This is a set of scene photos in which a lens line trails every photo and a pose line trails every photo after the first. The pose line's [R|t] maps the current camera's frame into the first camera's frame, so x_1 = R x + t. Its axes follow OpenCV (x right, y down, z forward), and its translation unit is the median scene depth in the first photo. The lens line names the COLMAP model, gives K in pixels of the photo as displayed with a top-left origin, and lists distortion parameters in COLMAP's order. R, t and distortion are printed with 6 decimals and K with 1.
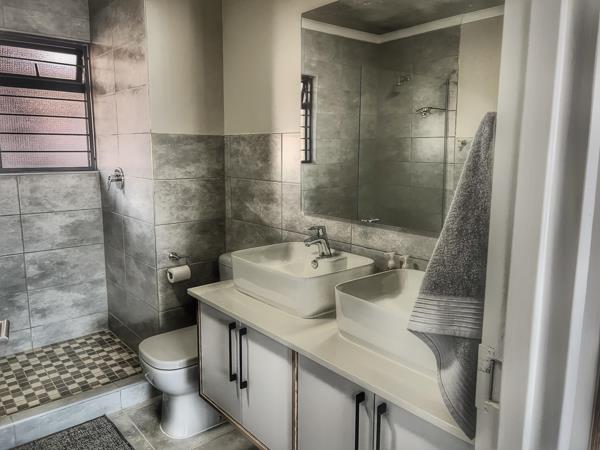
lens RADIAL K [[448.7, 0, 302.9], [0, 448.7, 223.6], [0, 0, 1]] dist [0.040587, -0.026443]
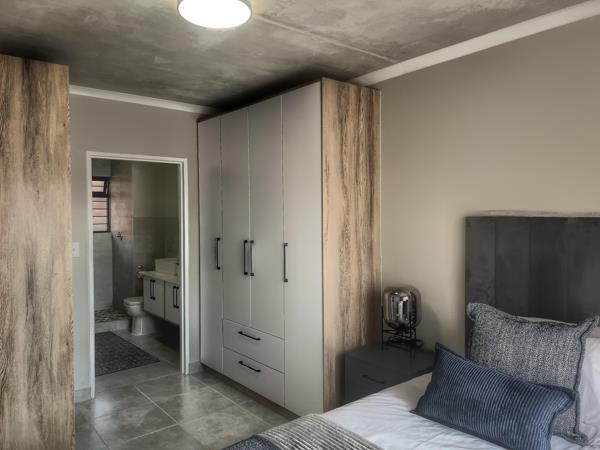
lens RADIAL K [[448.7, 0, 298.1], [0, 448.7, 228.1], [0, 0, 1]] dist [0.040587, -0.026443]
pose [[0.999795, -0.003291, -0.019960, 0.516642], [0.000742, 0.991981, -0.126385, 0.145194], [0.020216, 0.126345, 0.991780, -1.196841]]
